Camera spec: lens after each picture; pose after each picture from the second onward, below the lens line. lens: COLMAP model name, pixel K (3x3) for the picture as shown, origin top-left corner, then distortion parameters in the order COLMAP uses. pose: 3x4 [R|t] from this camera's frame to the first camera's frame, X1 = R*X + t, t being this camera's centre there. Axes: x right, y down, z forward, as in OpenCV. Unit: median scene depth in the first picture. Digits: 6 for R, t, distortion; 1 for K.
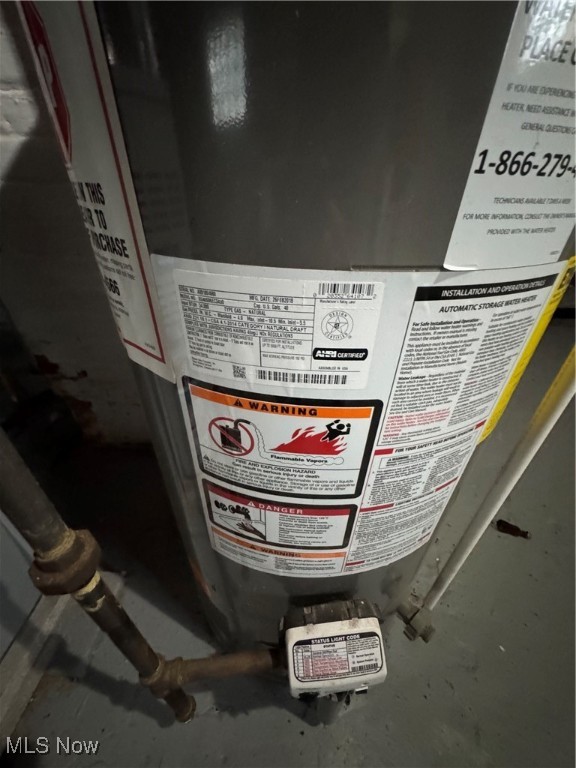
lens RADIAL K [[306.5, 0, 288.0], [0, 306.5, 384.0], [0, 0, 1]] dist [-0.003897, 0.000584]
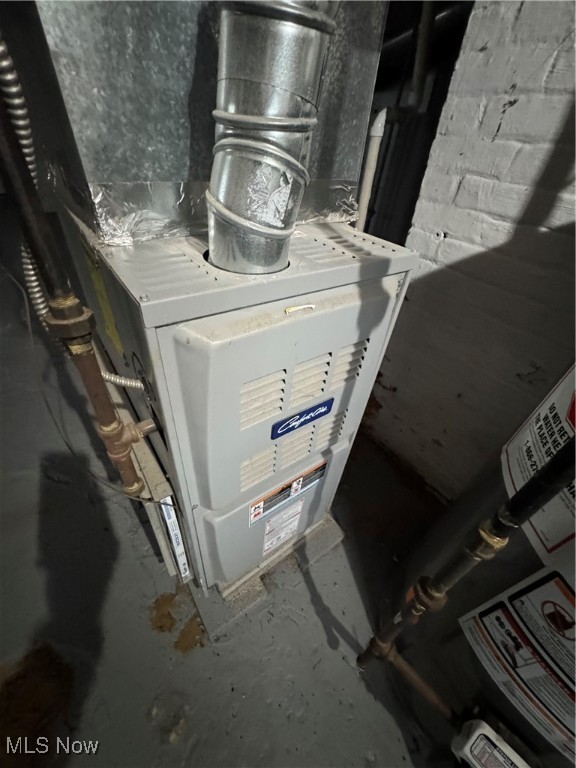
lens RADIAL K [[306.5, 0, 288.0], [0, 306.5, 384.0], [0, 0, 1]] dist [-0.003897, 0.000584]
pose [[0.621557, 0.527349, -0.579284, -0.665310], [-0.497647, 0.836902, 0.227908, -0.415320], [0.604991, 0.146621, 0.782616, -1.002800]]
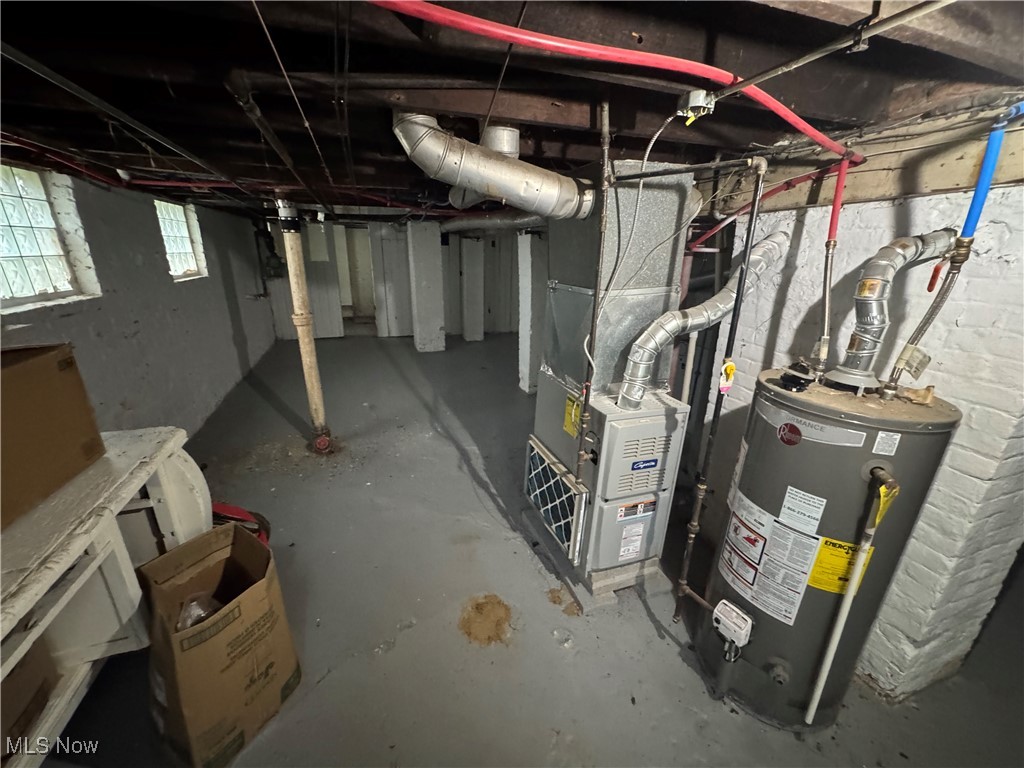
lens RADIAL K [[408.7, 0, 512.0], [0, 408.7, 384.0], [0, 0, 1]] dist [-0.003897, 0.000584]
pose [[0.380948, 0.279858, -0.881225, 2.728317], [-0.542378, 0.839519, 0.032147, -0.016605], [0.748802, 0.465711, 0.471602, -4.421233]]
